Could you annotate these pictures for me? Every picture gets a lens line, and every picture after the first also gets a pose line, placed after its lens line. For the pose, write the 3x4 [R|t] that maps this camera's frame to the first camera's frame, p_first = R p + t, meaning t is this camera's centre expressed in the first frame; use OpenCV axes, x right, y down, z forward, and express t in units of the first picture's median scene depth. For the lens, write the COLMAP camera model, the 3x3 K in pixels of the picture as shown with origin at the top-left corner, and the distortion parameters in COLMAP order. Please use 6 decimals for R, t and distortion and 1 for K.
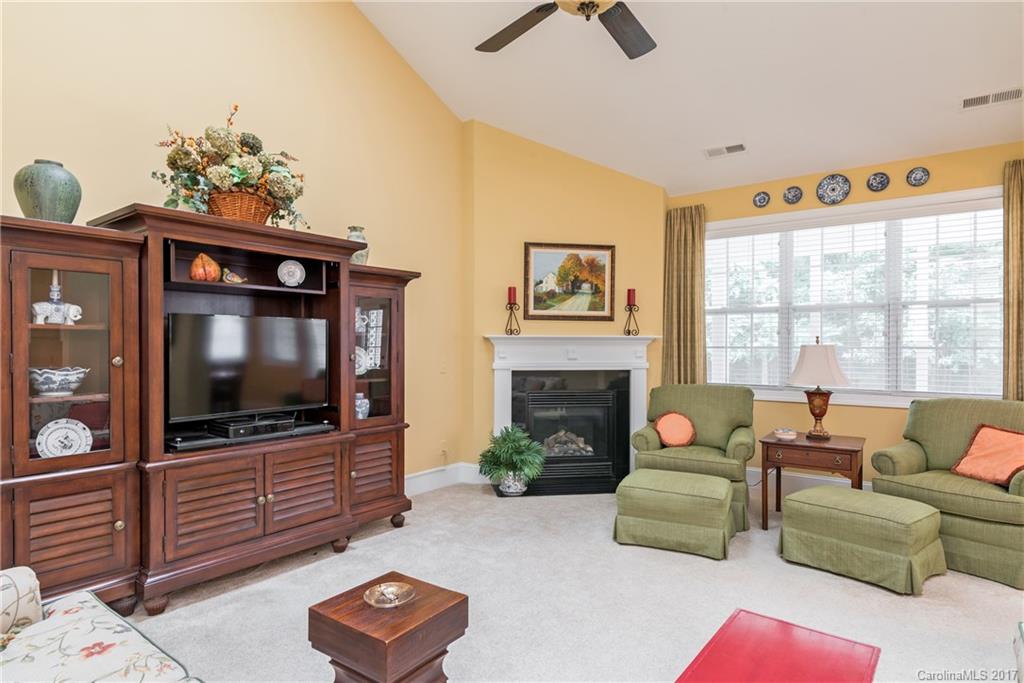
lens RADIAL K [[563.4, 0, 507.3], [0, 563.4, 350.5], [0, 0, 1]] dist [-0.000568, -0.000865]
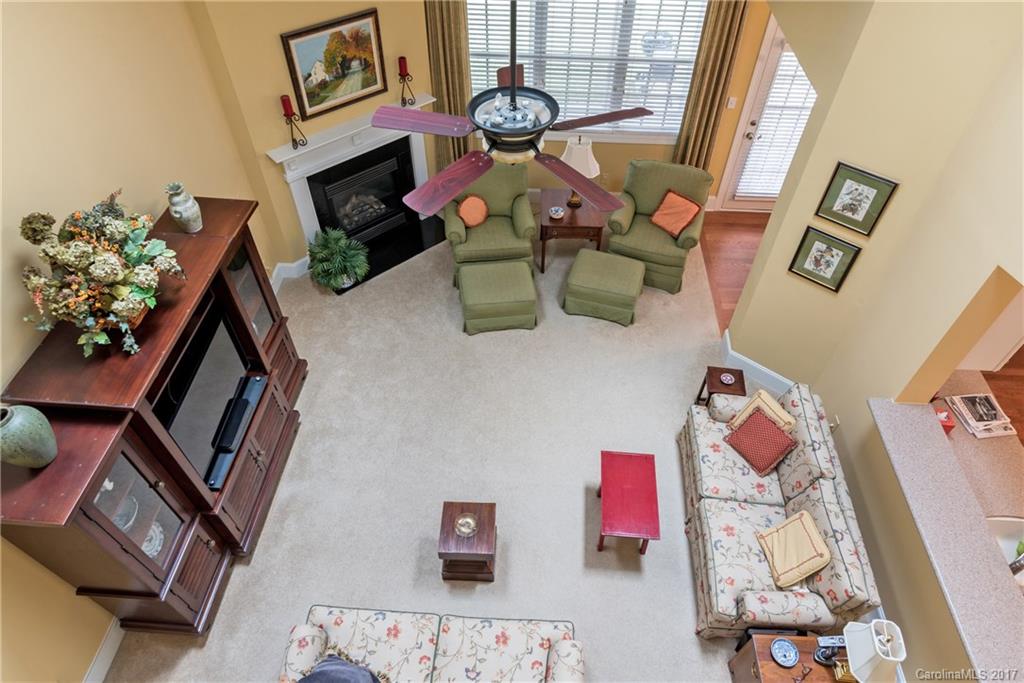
lens RADIAL K [[626.0, 0, 512.0], [0, 626.0, 341.5], [0, 0, 1]] dist [-0.001467, -0.000446]
pose [[0.830359, -0.413370, 0.373669, -0.217232], [0.002176, 0.672985, 0.739653, -0.569124], [-0.557224, -0.613365, 0.559719, 0.016046]]
